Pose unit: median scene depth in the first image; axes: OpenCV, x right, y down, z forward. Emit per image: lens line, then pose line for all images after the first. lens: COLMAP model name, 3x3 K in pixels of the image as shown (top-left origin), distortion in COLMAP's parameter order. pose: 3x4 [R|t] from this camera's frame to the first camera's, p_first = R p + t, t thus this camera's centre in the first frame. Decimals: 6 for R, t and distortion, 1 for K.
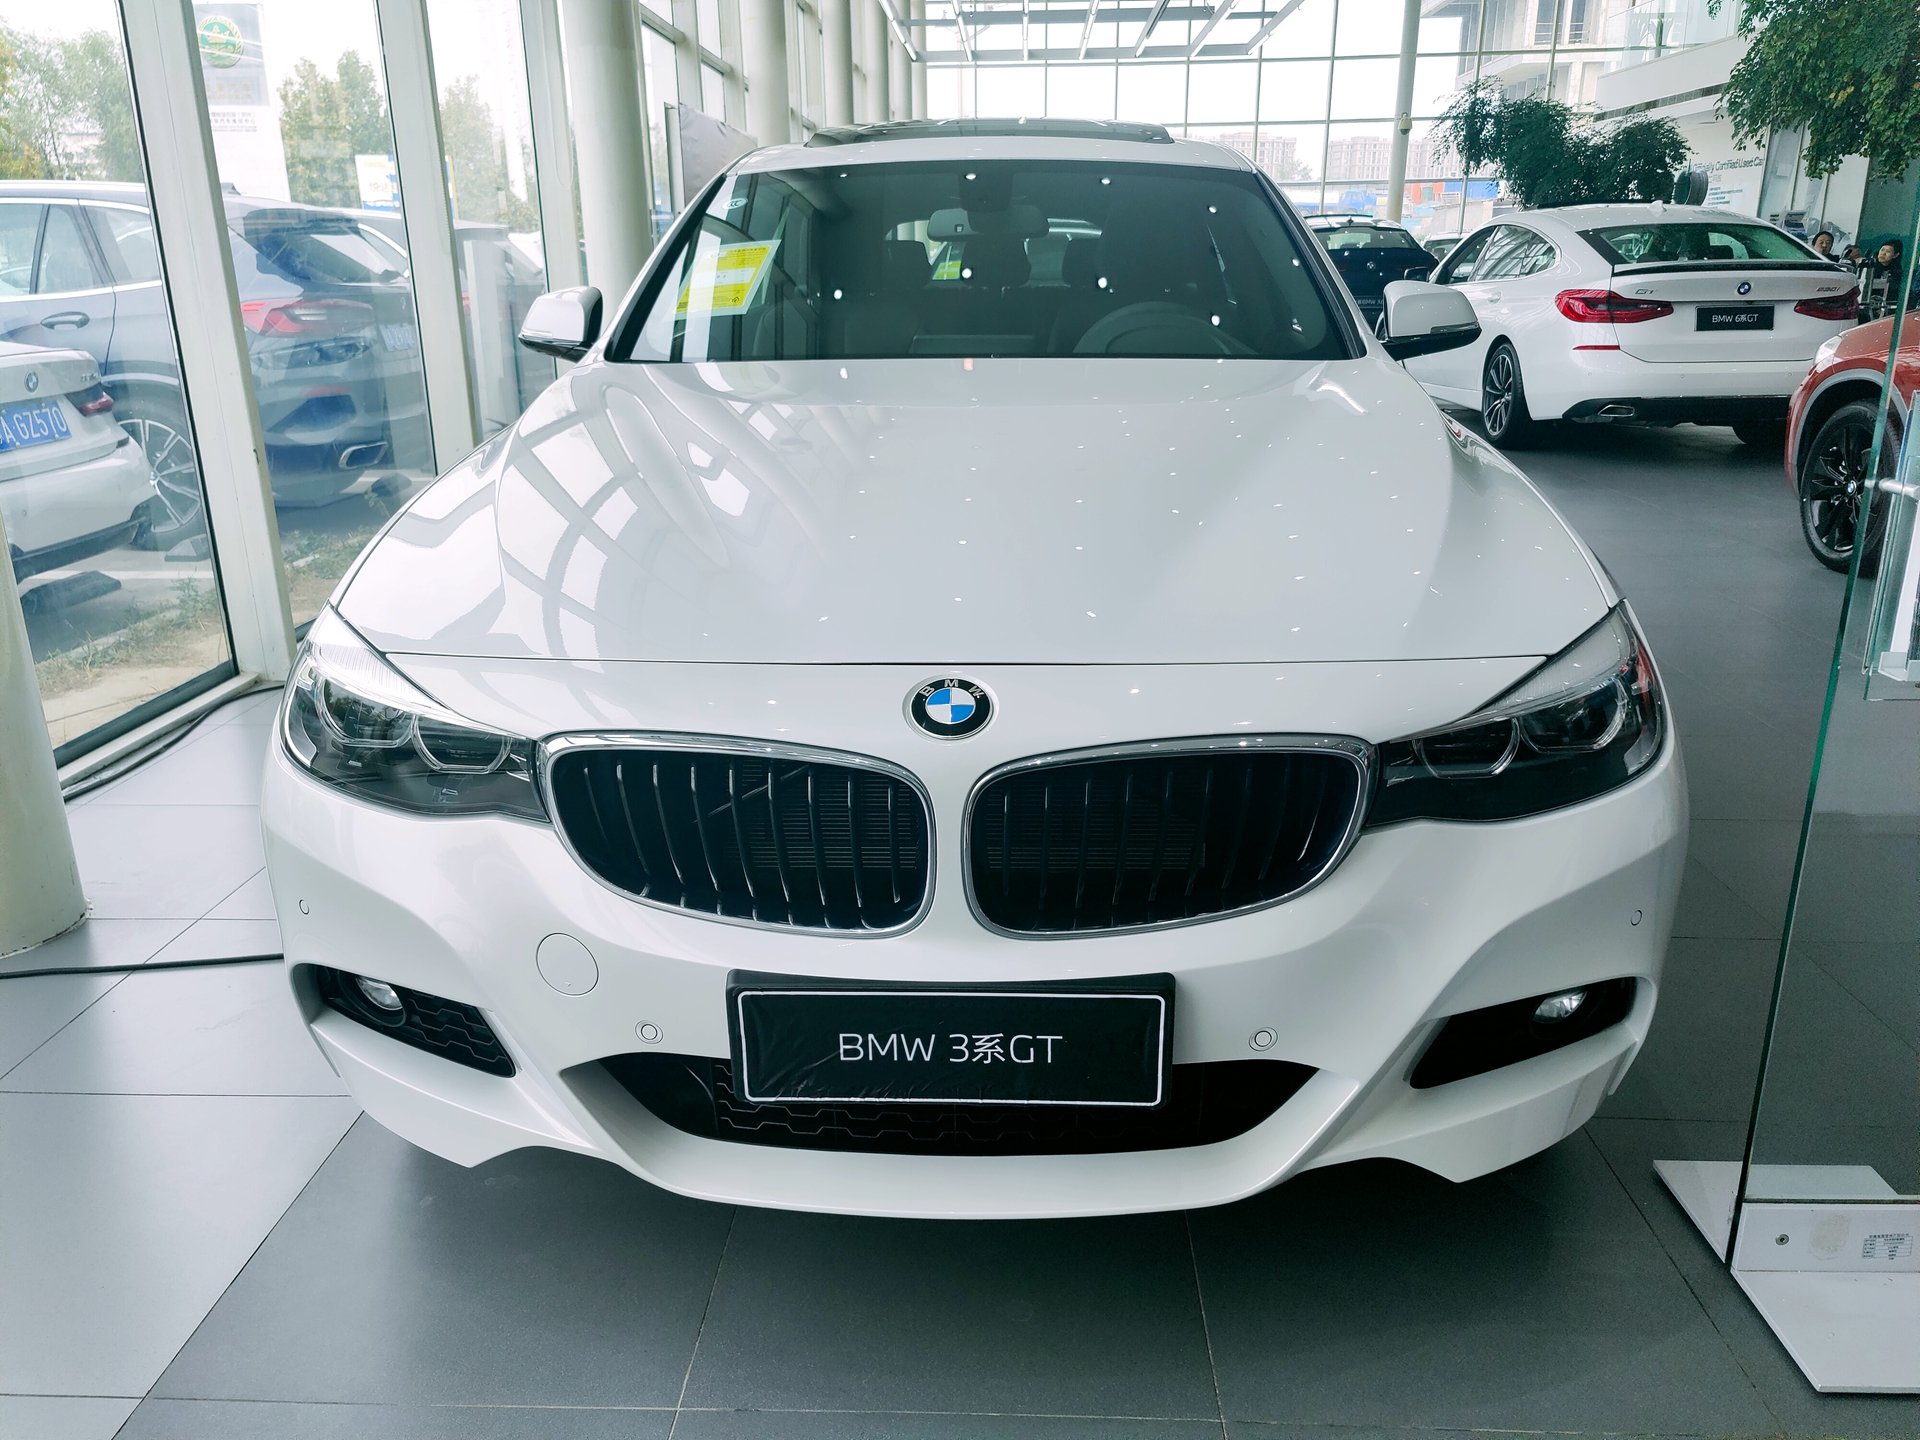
lens RADIAL K [[1433.3, 0, 950.3], [0, 1433.3, 709.8], [0, 0, 1]] dist [0.075418, -0.082711]
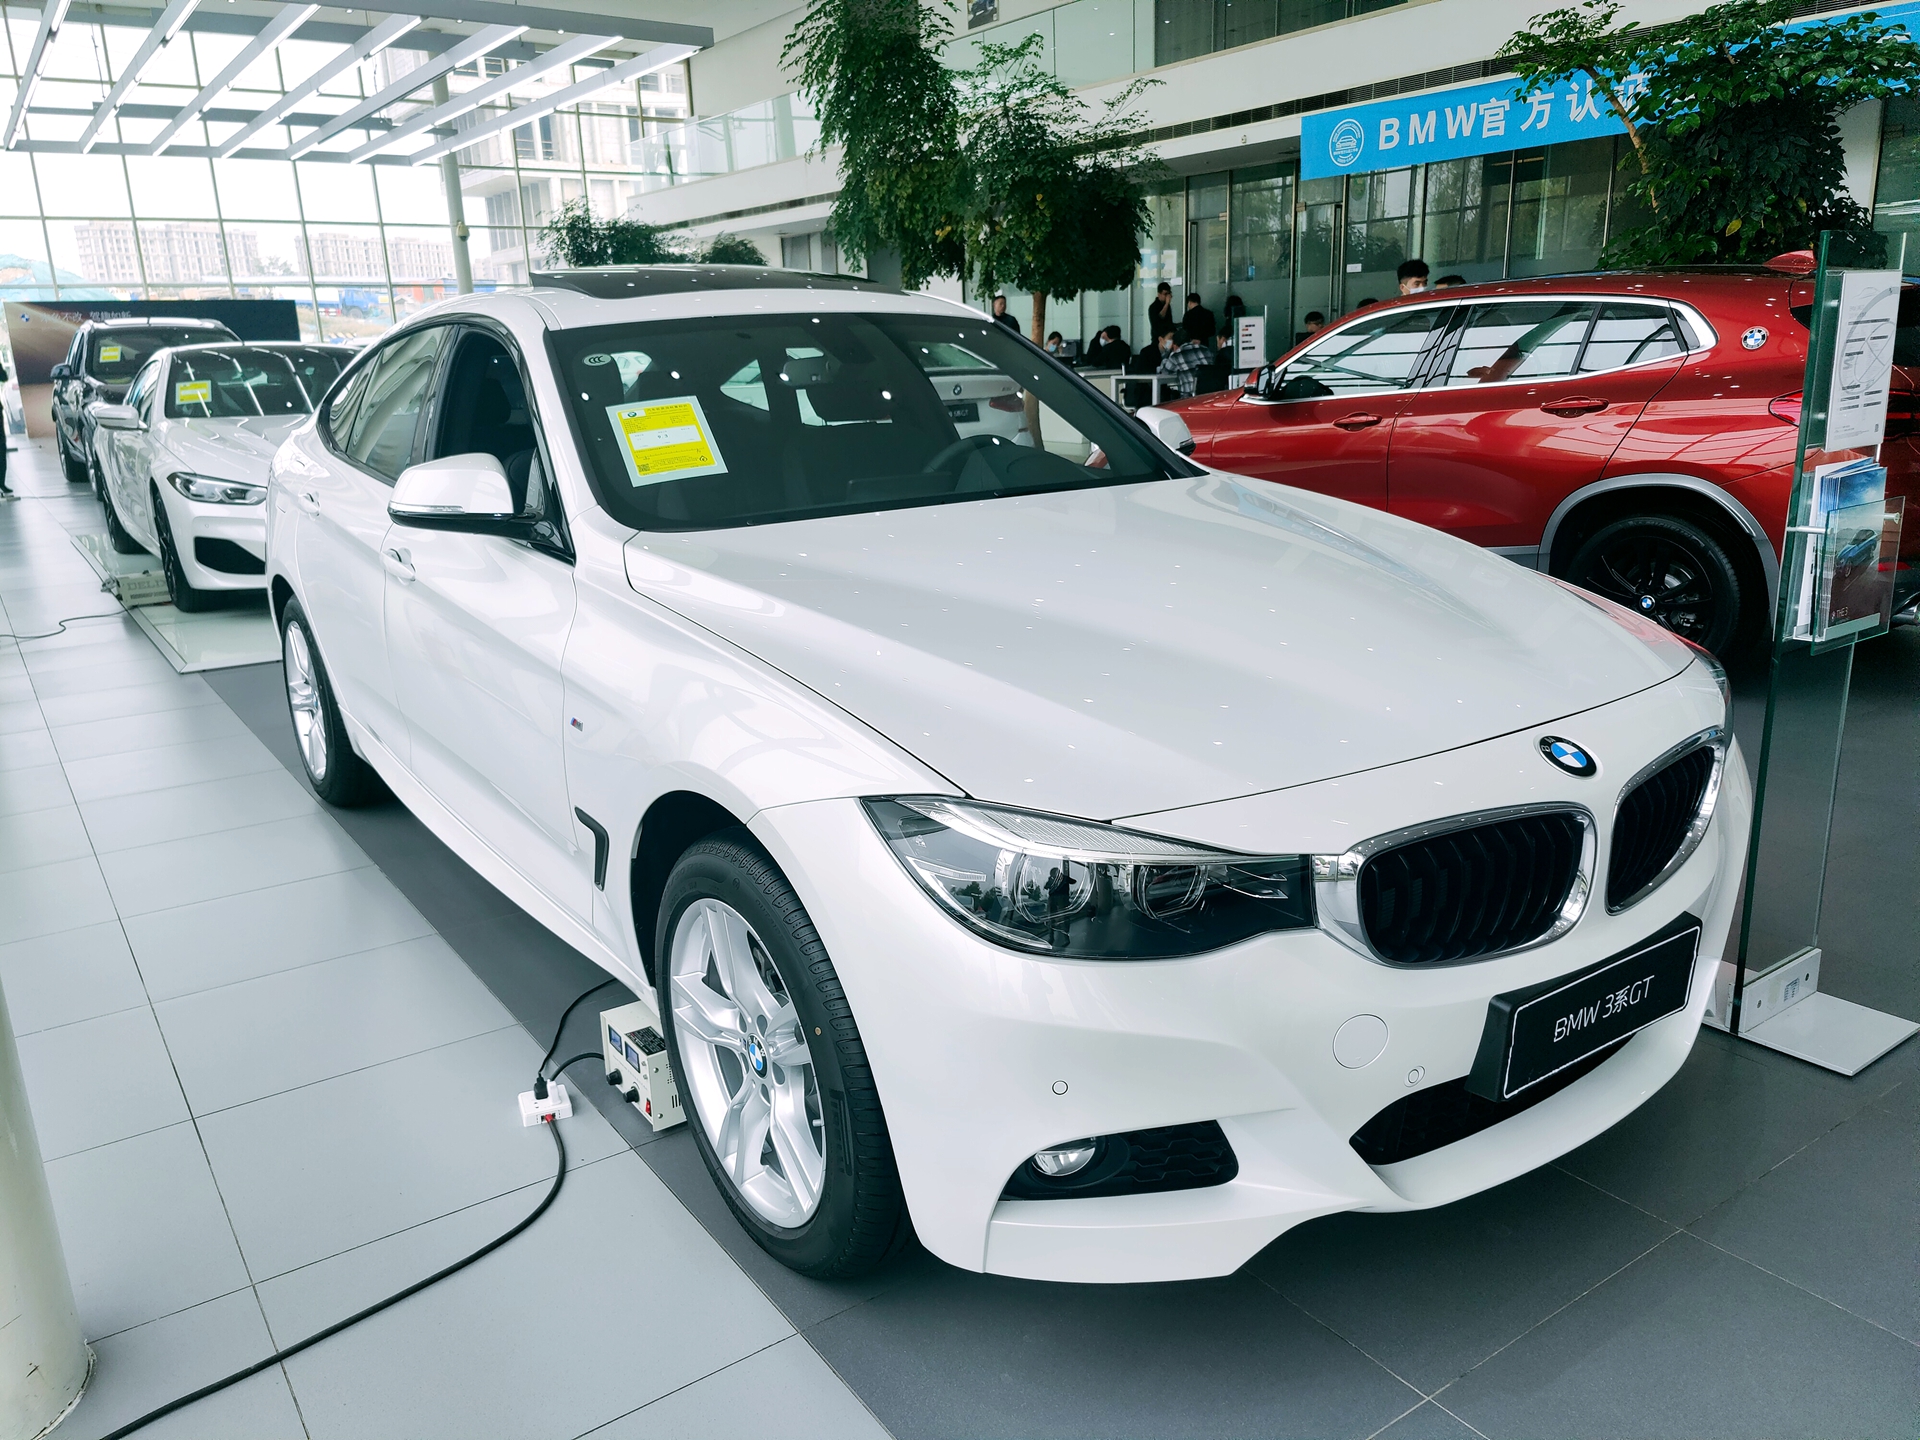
lens RADIAL K [[1433.3, 0, 950.3], [0, 1433.3, 709.8], [0, 0, 1]] dist [0.075418, -0.082711]
pose [[0.796379, -0.167630, 0.581103, -0.165559], [0.203064, 0.979157, 0.004163, -0.022237], [-0.569688, 0.114685, 0.813820, 0.029852]]
